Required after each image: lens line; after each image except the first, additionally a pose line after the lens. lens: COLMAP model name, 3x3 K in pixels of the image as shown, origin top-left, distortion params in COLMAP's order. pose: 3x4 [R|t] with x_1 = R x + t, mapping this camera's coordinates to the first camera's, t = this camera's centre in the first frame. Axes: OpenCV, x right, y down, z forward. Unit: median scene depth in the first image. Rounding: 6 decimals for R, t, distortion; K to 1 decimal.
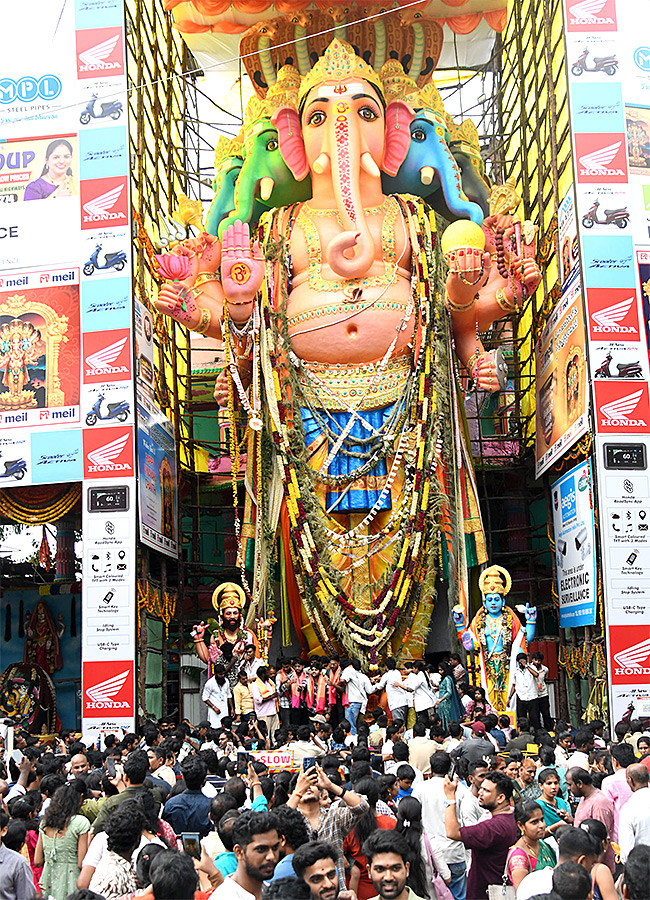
lens RADIAL K [[964.1, 0, 324.6], [0, 964.1, 527.8], [0, 0, 1]] dist [0.050262, 0.000000]
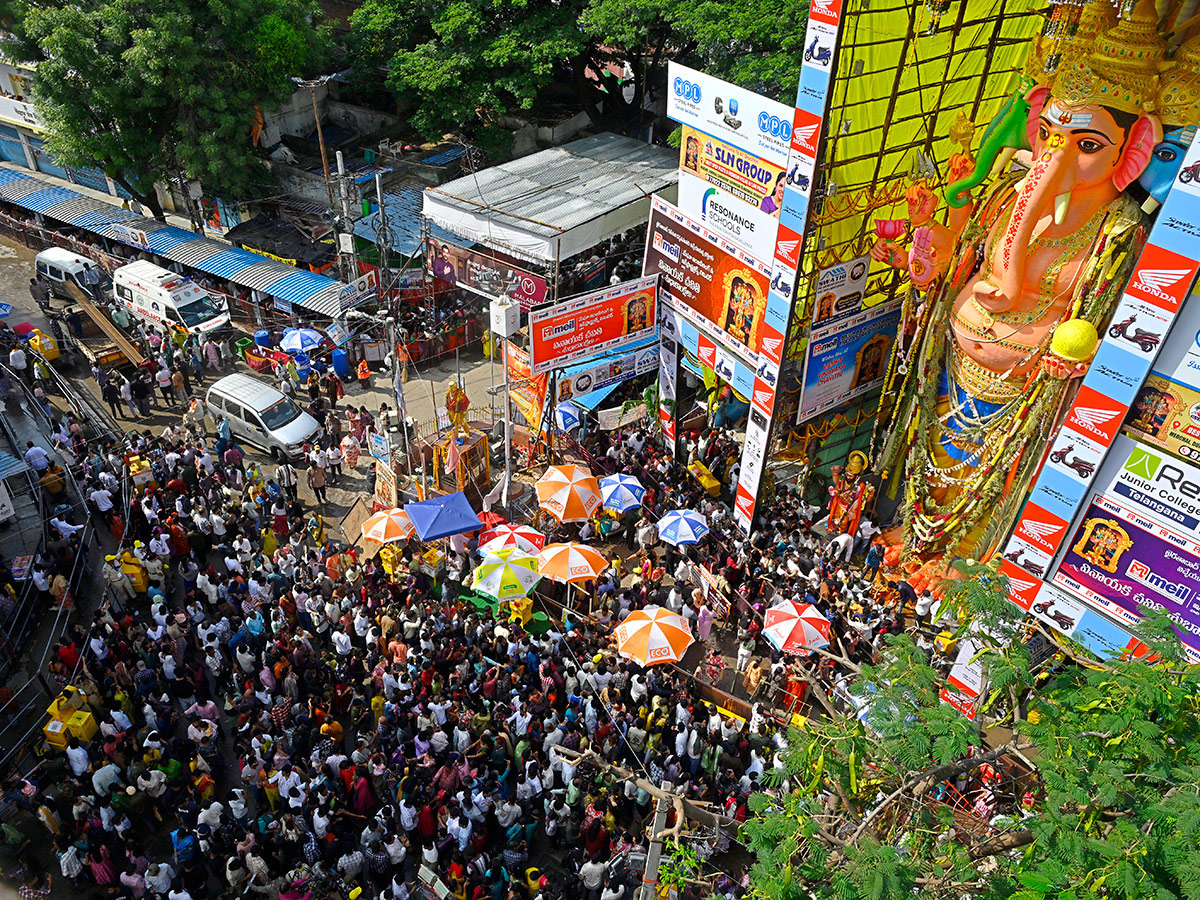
lens RADIAL K [[898.3, 0, 604.0], [0, 898.3, 457.0], [0, 0, 1]] dist [-0.009065, 0.003780]
pose [[0.589203, 0.539078, -0.601860, 0.546918], [0.061264, 0.712939, 0.698545, -1.005249], [0.805659, -0.448457, 0.387040, 0.133501]]
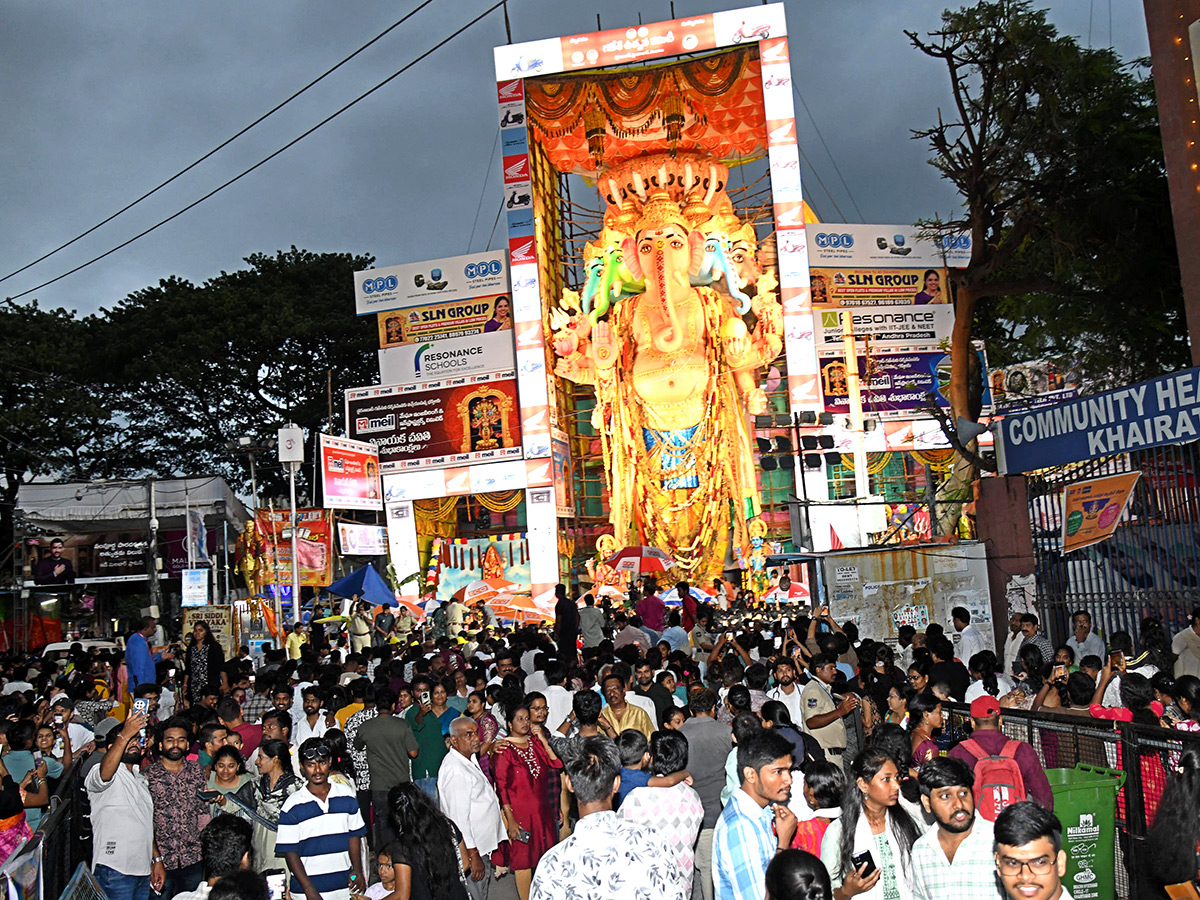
lens RADIAL K [[1126.7, 0, 602.3], [0, 1126.7, 458.8], [0, 0, 1]] dist [-0.097666, 0.037280]
pose [[0.994928, -0.043017, -0.090931, 0.091149], [0.047131, 0.997937, 0.043588, -0.179131], [0.088868, -0.047652, 0.994903, -1.073907]]
